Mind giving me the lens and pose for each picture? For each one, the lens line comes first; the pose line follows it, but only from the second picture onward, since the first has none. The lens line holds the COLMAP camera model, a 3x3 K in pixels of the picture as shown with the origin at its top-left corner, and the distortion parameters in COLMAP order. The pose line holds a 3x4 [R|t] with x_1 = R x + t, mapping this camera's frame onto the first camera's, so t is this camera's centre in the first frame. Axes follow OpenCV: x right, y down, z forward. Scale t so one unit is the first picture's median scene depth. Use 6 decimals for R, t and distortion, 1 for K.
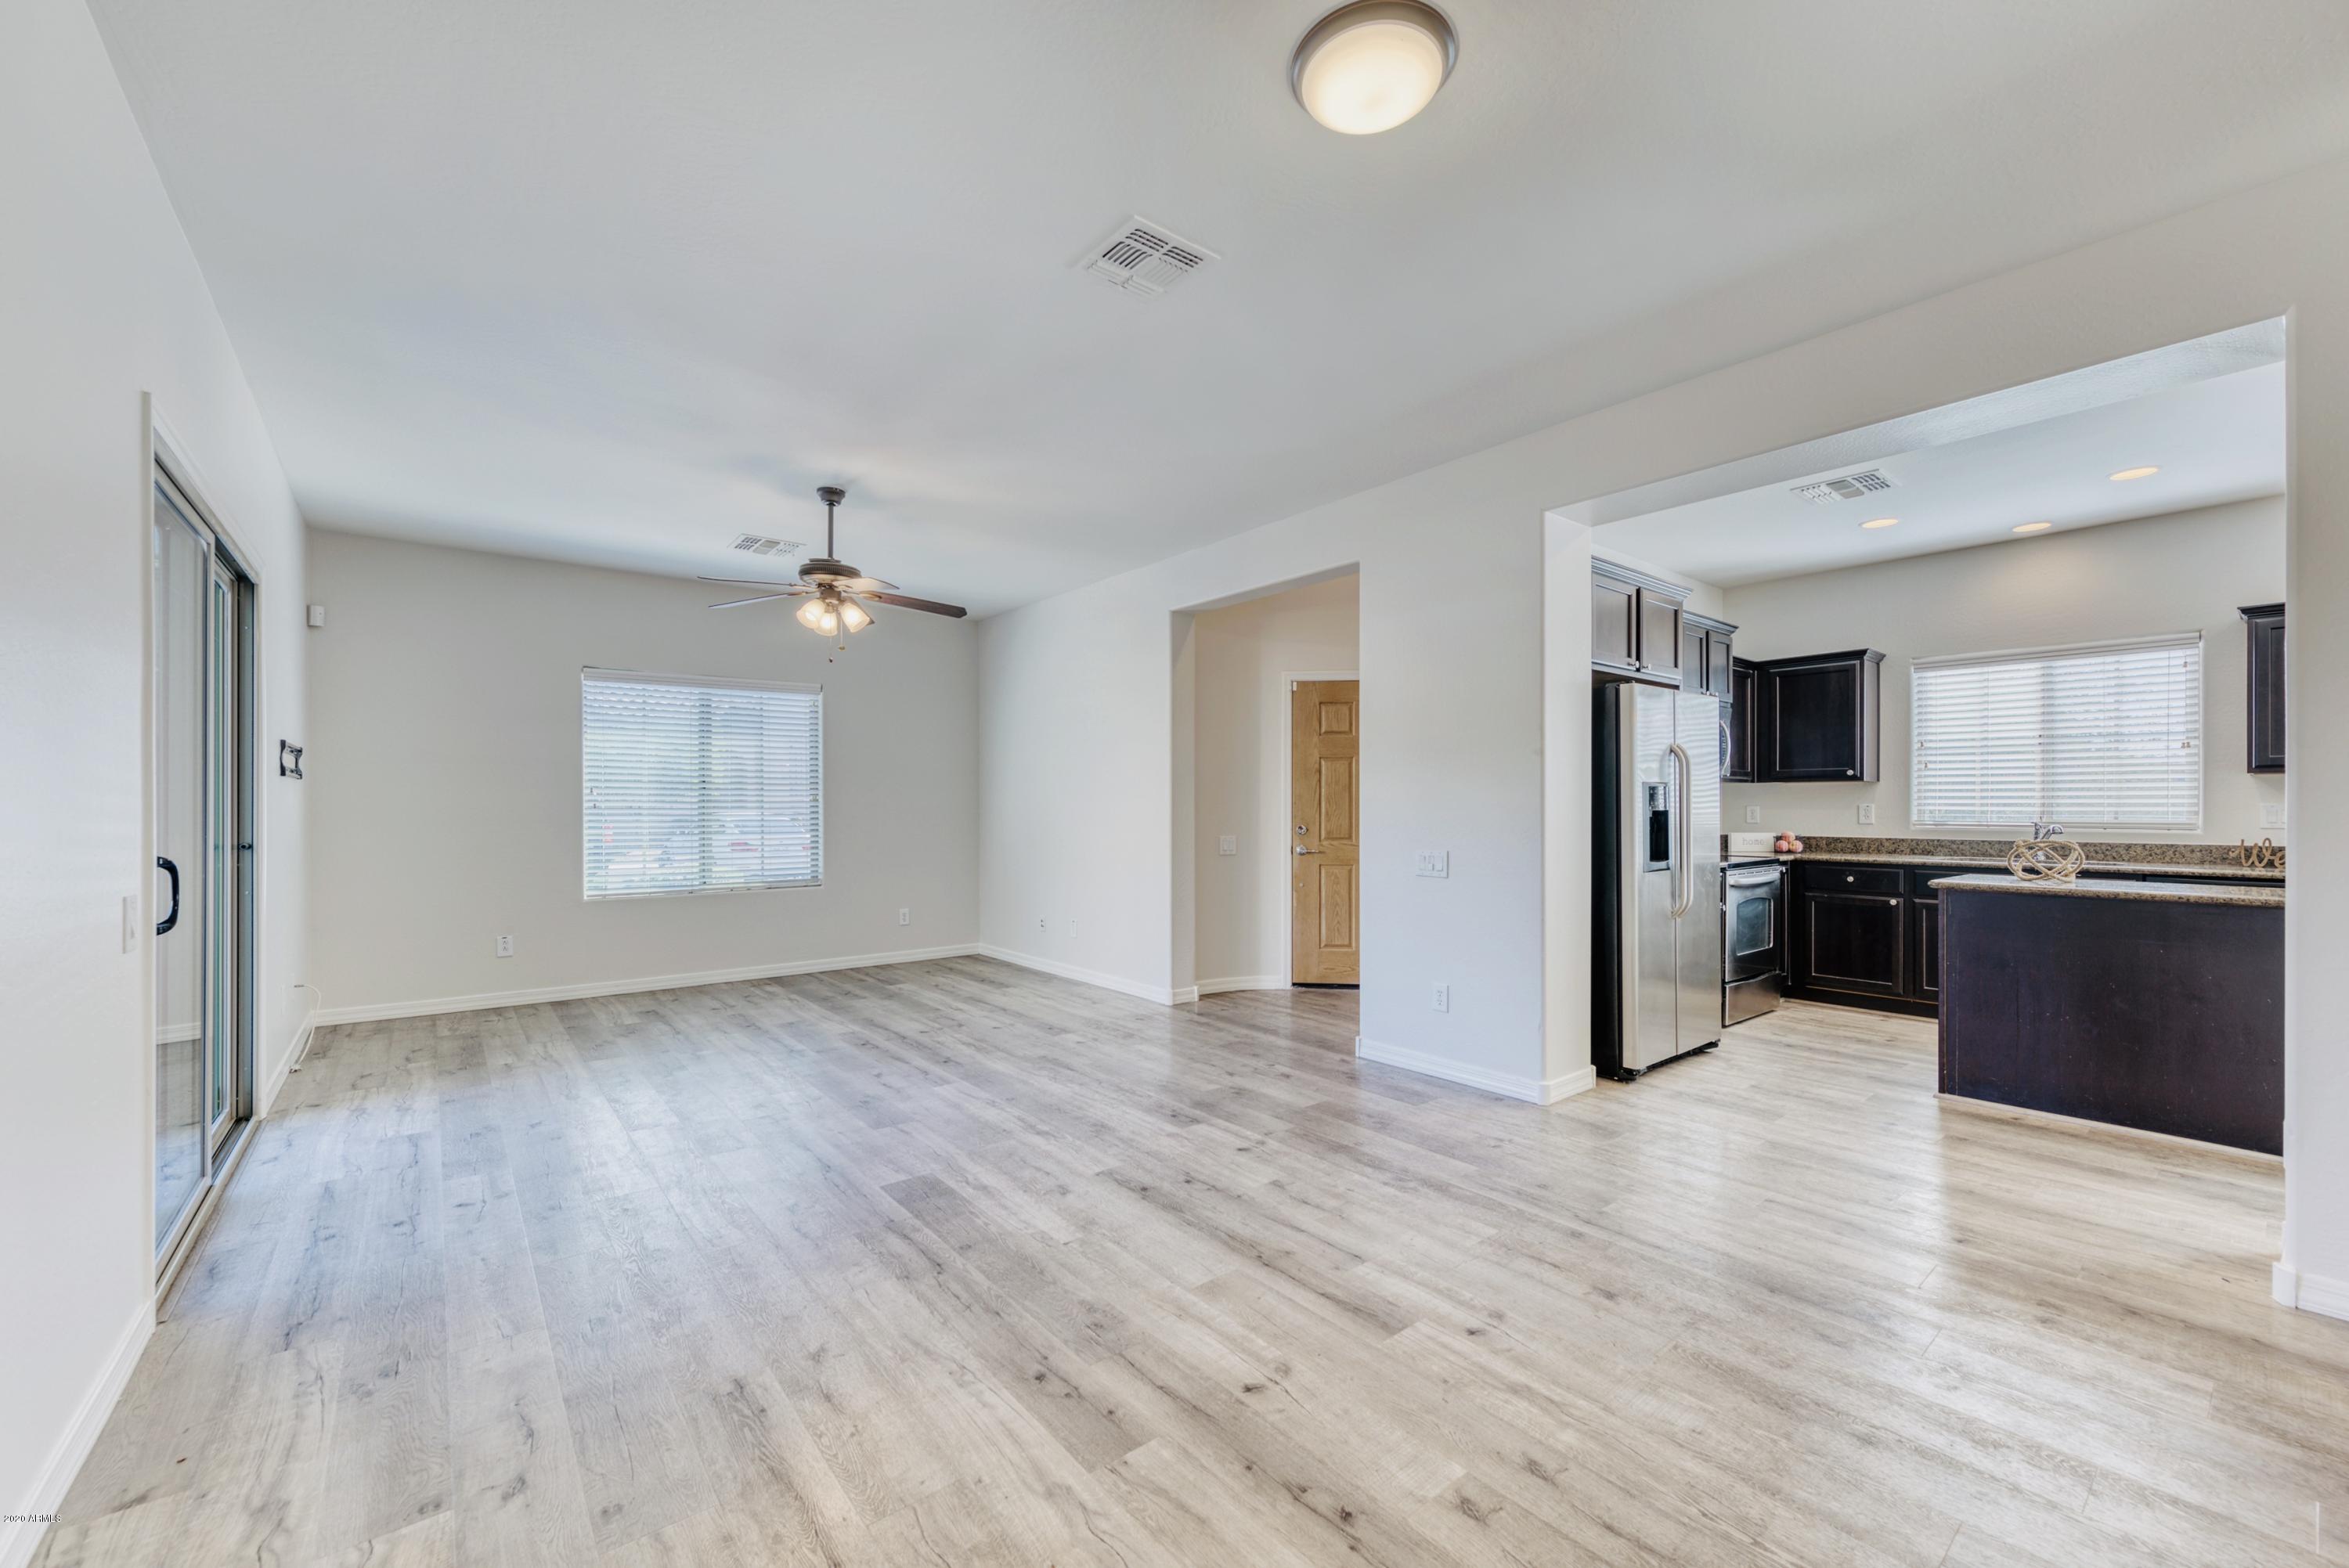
lens RADIAL K [[923.6, 0, 1171.9], [0, 923.6, 802.1], [0, 0, 1]] dist [0.002702, -0.001138]
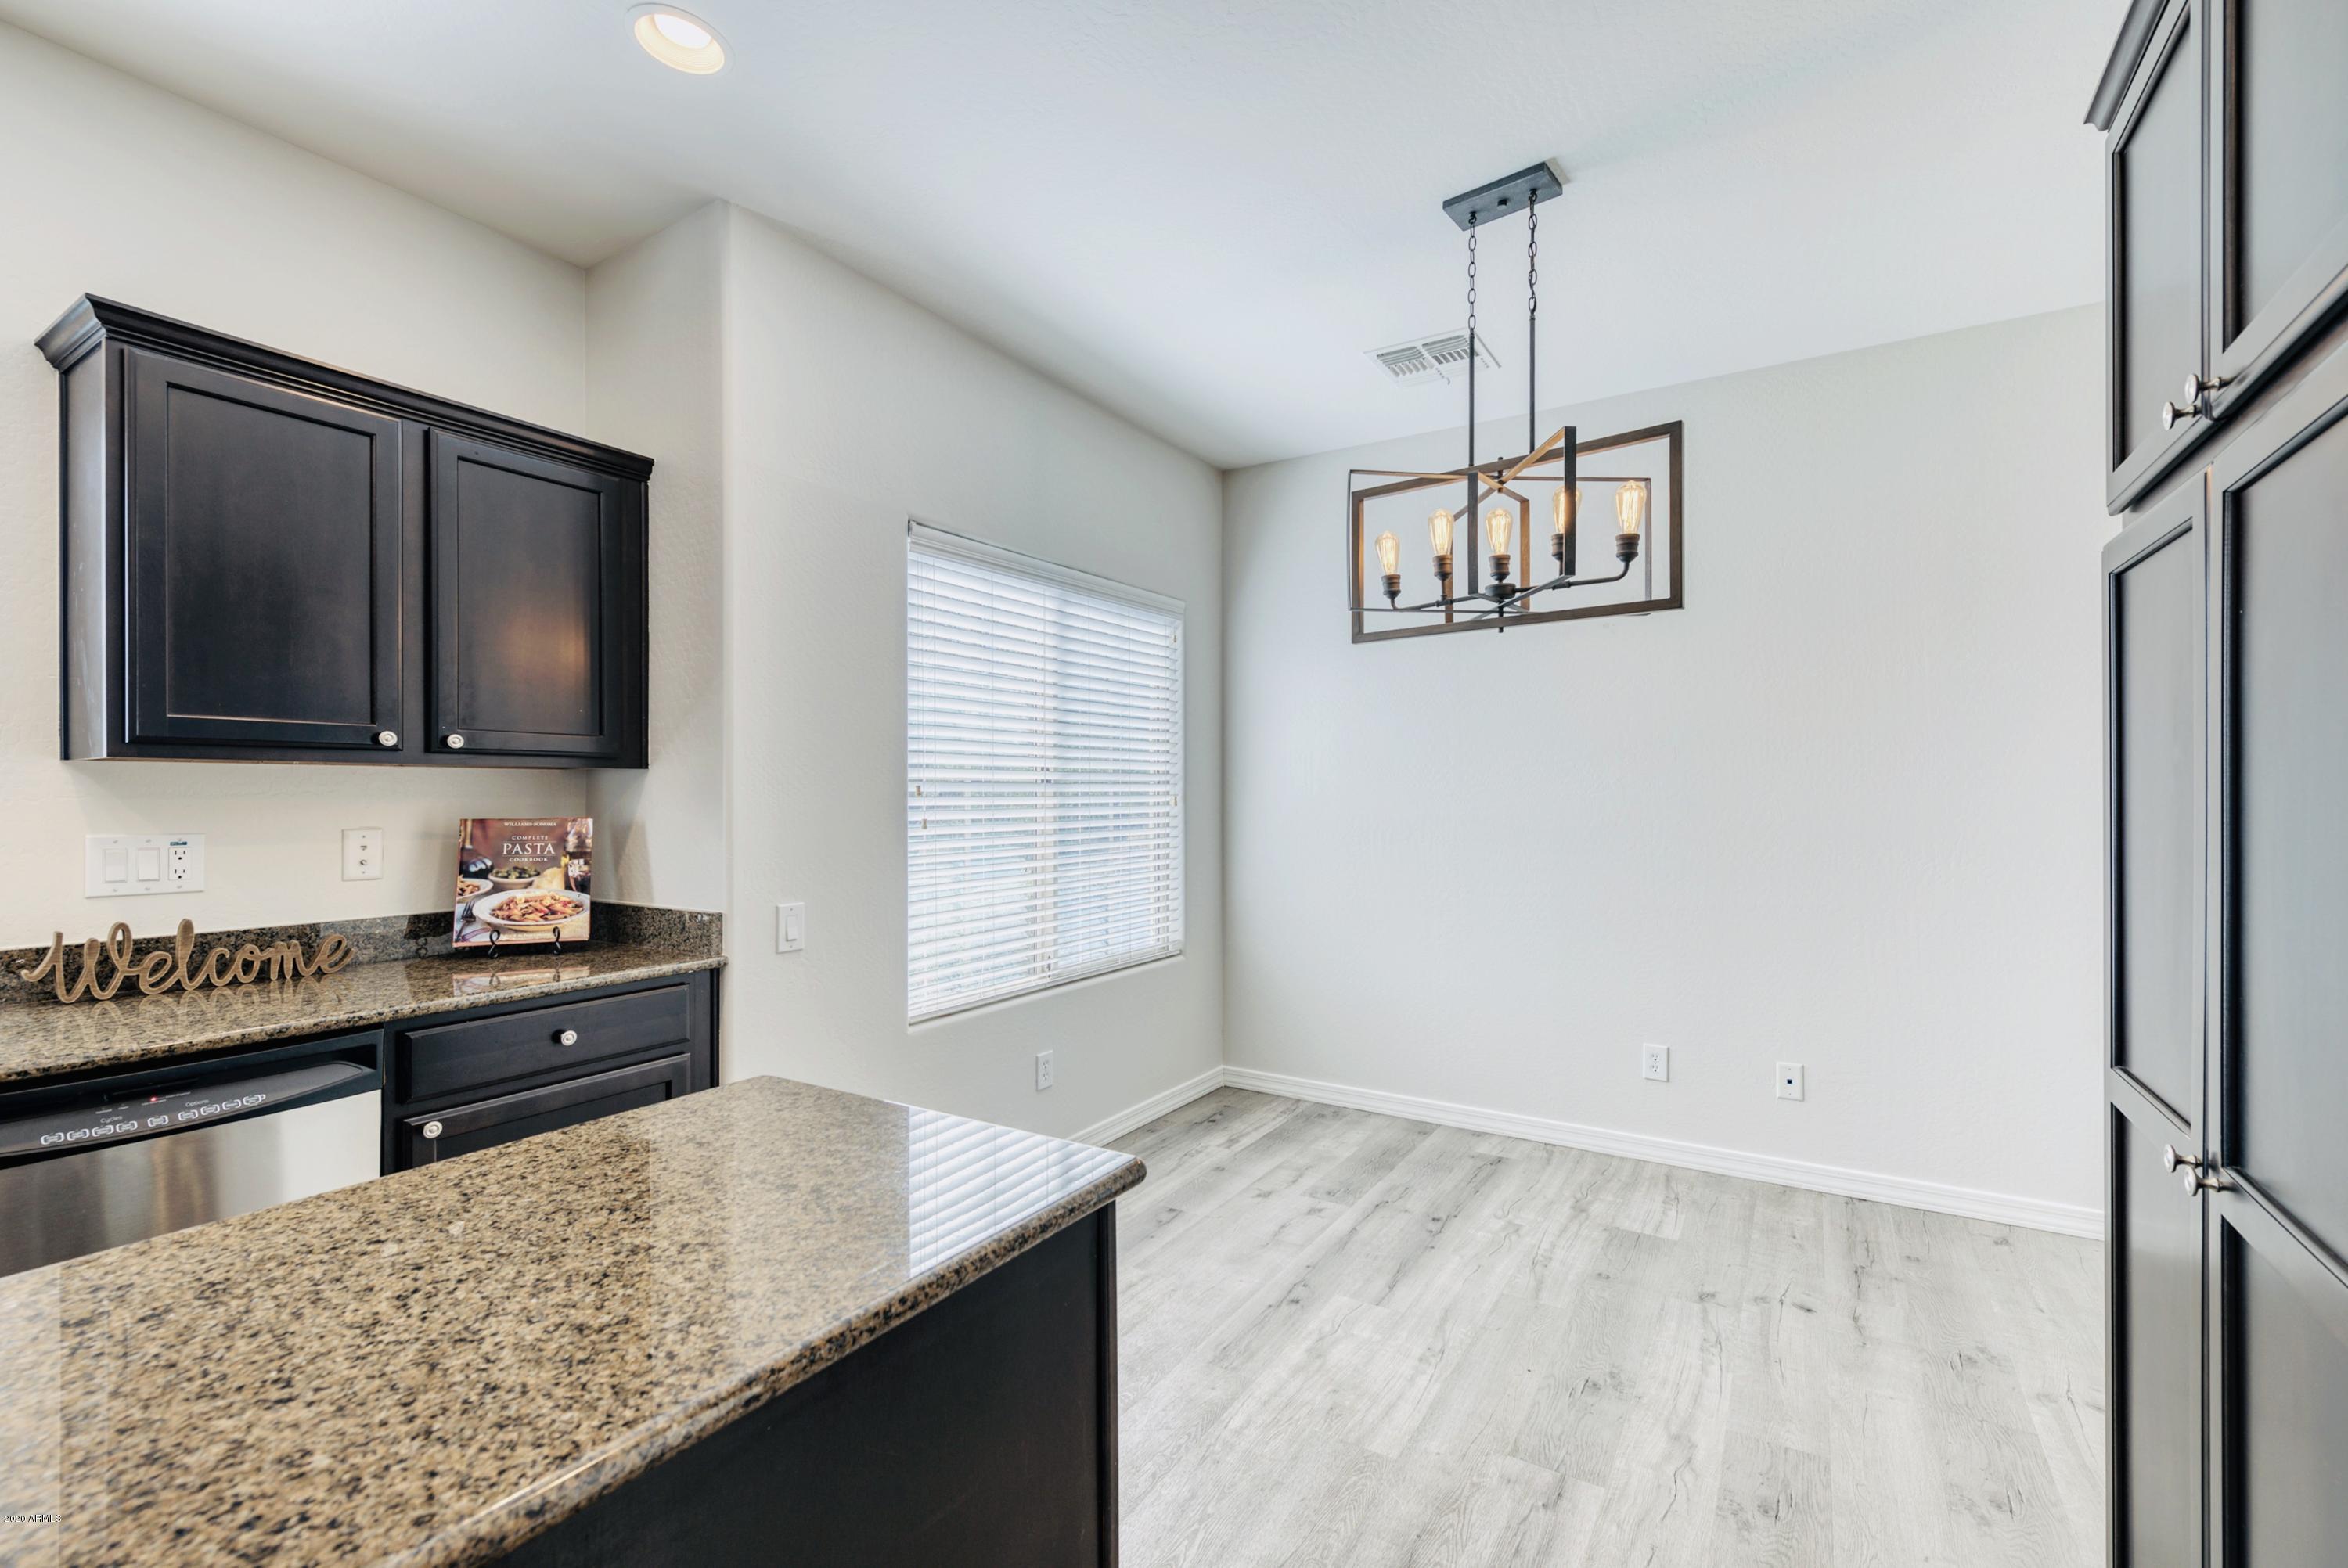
lens RADIAL K [[983.8, 0, 1203.5], [0, 983.8, 795.1], [0, 0, 1]] dist [0.006206, -0.001696]
pose [[-0.350199, -0.000971, 0.936675, 0.772285], [-0.003668, 0.999993, -0.000335, -0.020023], [-0.936668, -0.003553, -0.350200, 0.877790]]
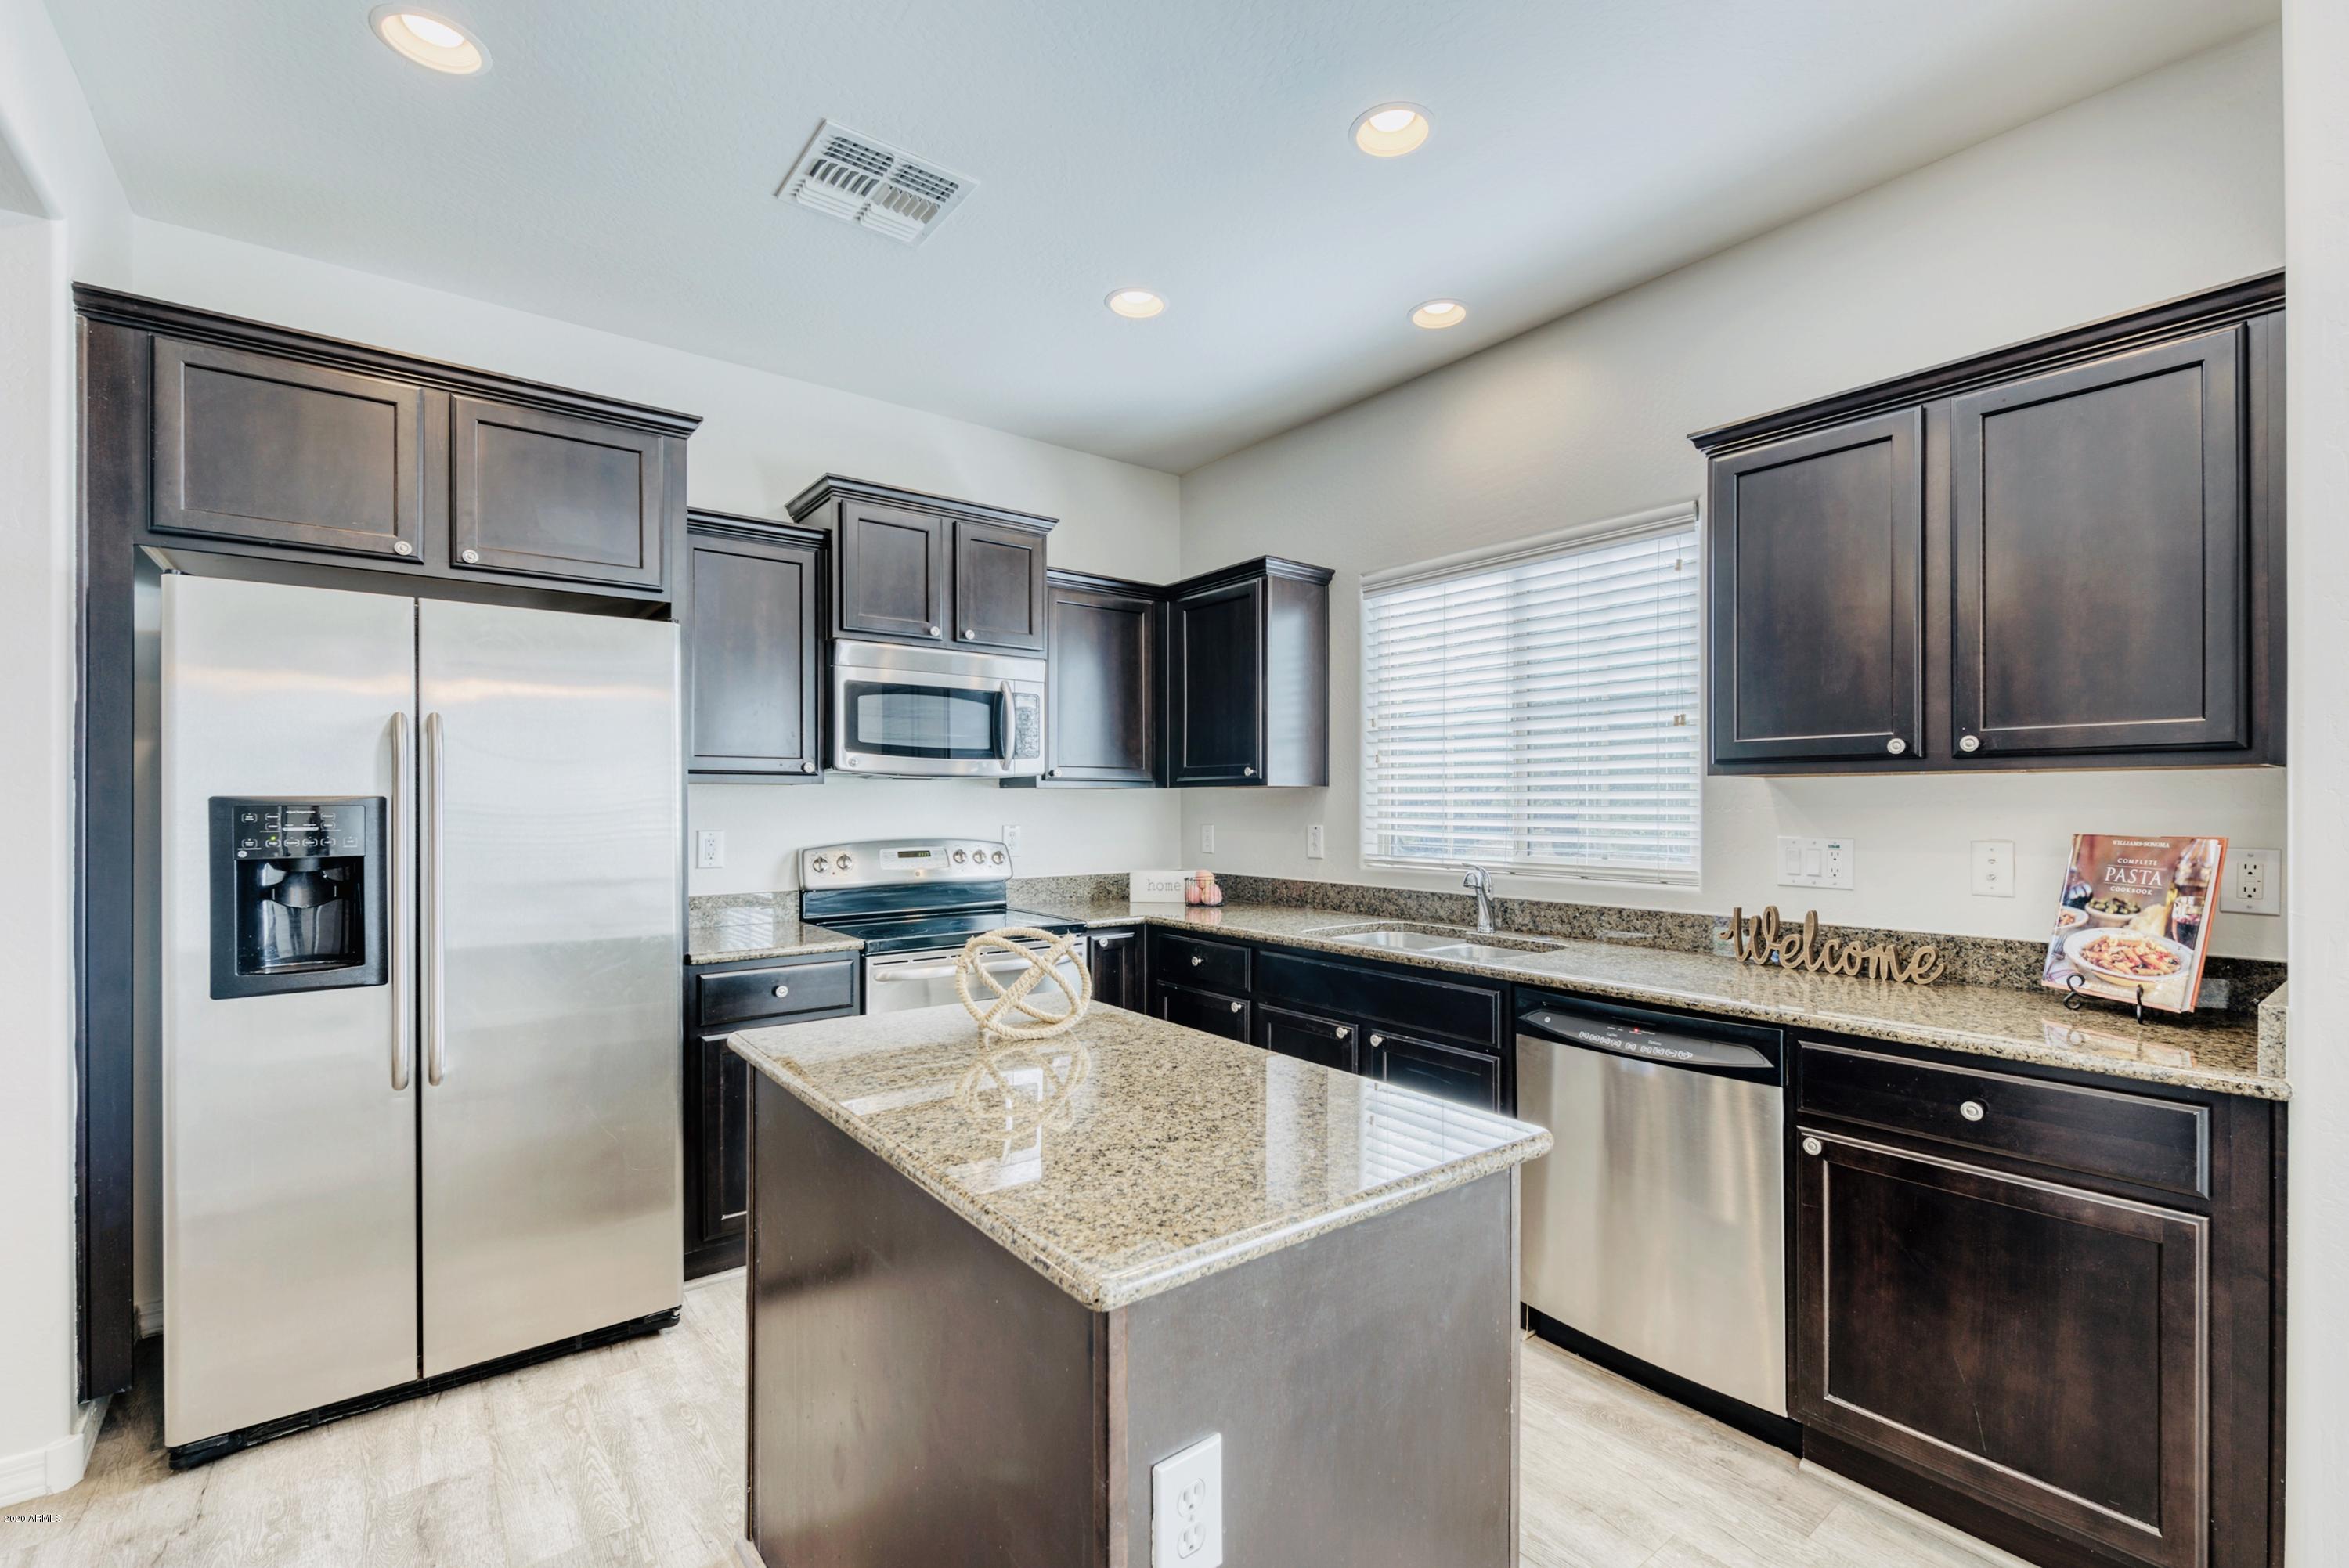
lens RADIAL K [[989.0, 0, 1185.4], [0, 989.0, 816.4], [0, 0, 1]] dist [-0.002205, -0.001691]
pose [[0.999994, -0.001196, -0.003158, 1.068375], [0.001244, 0.999887, 0.015001, -0.020696], [0.003140, -0.015004, 0.999882, 0.578949]]
